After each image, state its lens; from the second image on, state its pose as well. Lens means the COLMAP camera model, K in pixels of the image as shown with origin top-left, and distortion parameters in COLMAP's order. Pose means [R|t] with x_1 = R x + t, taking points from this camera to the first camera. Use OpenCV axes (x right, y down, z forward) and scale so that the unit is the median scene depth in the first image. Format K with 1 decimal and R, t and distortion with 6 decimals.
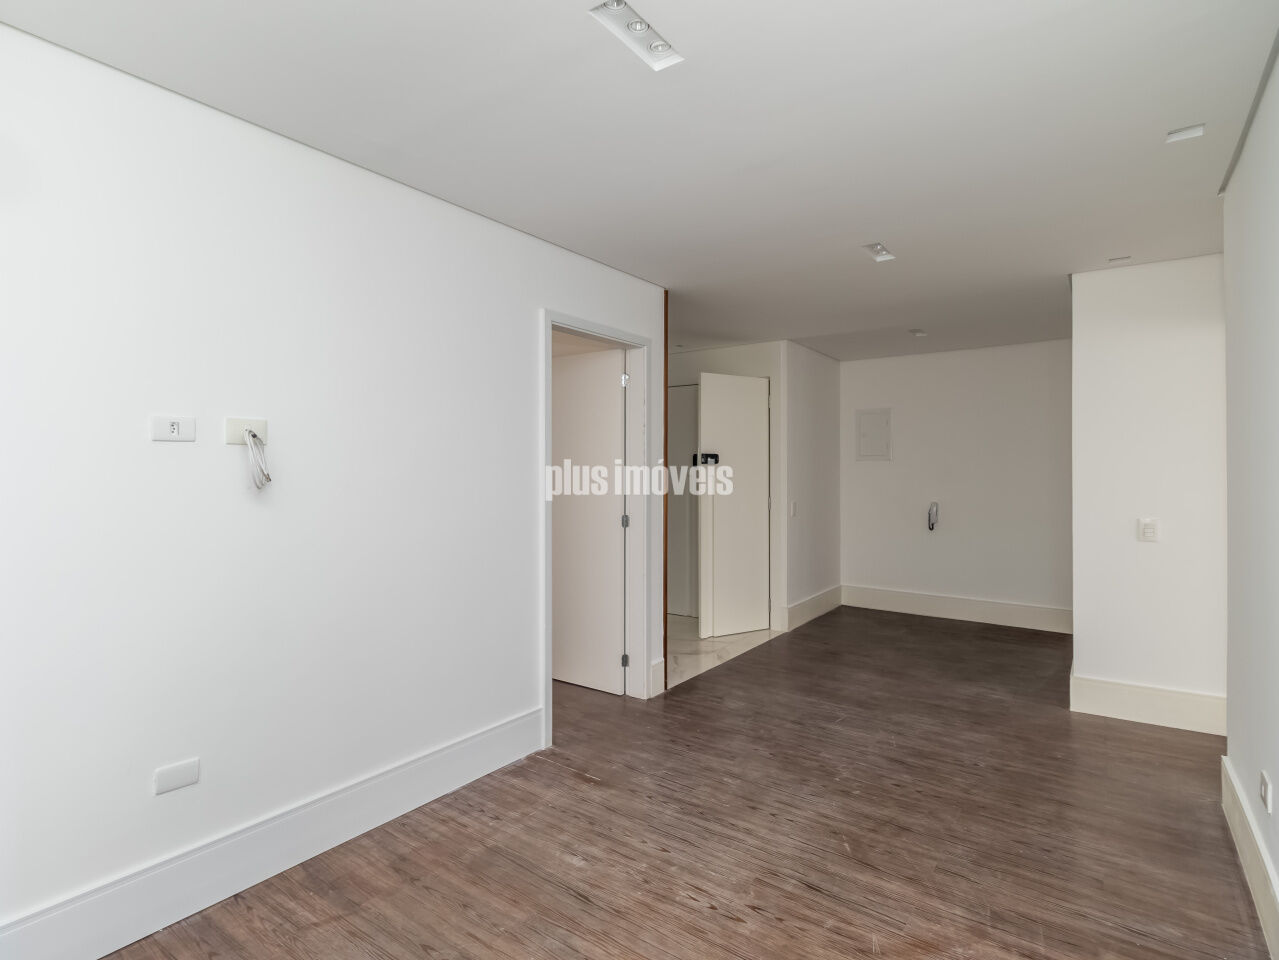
lens RADIAL K [[667.5, 0, 634.4], [0, 667.5, 473.0], [0, 0, 1]] dist [0.003211, 0.000617]
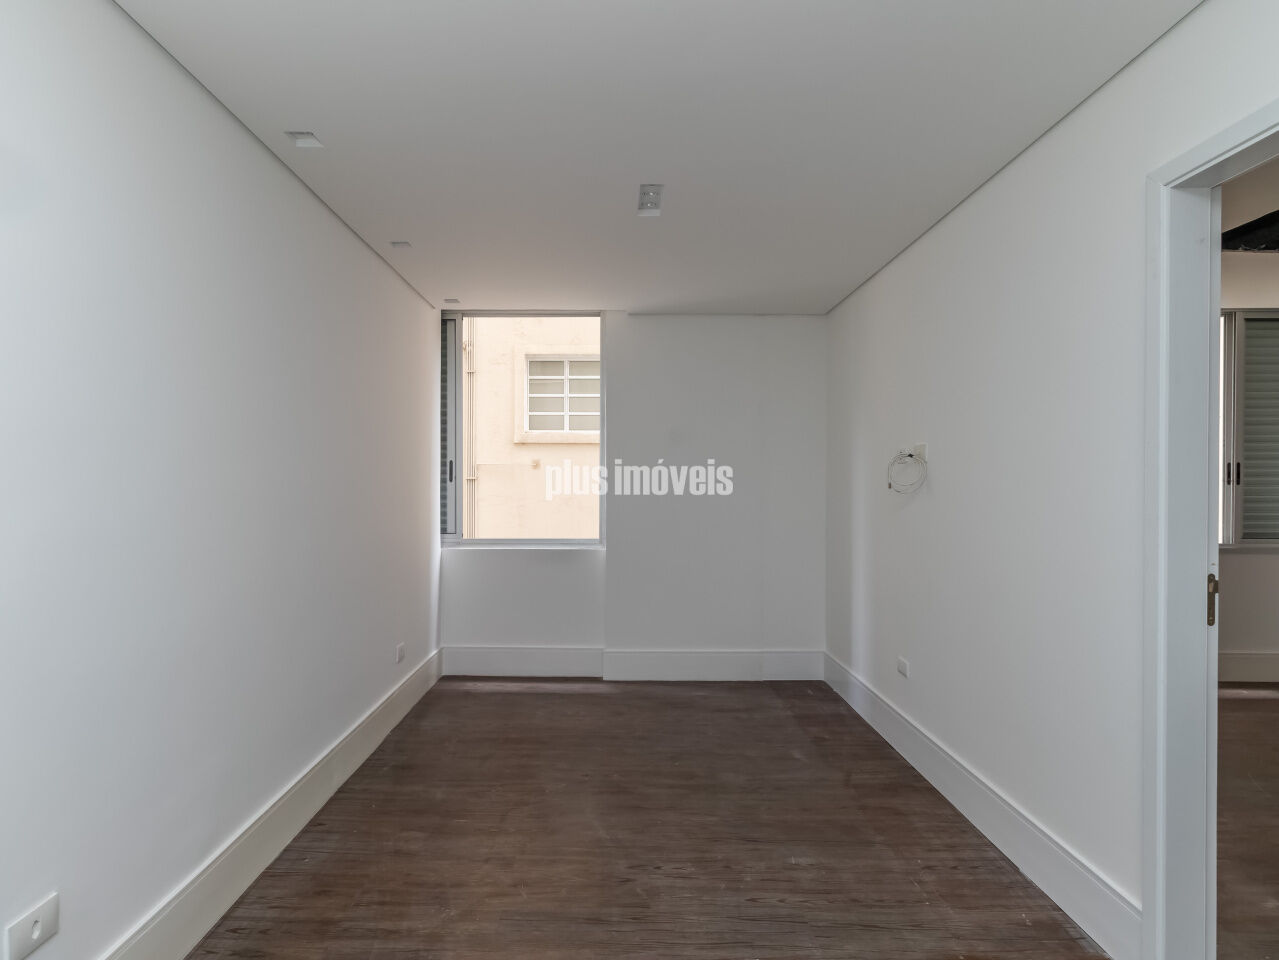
lens RADIAL K [[667.5, 0, 634.4], [0, 667.5, 473.0], [0, 0, 1]] dist [0.003211, 0.000617]
pose [[-0.790693, -0.009919, -0.612132, 0.750948], [-0.003986, 0.999931, -0.011054, -0.006383], [0.612199, -0.006300, -0.790678, 1.658342]]
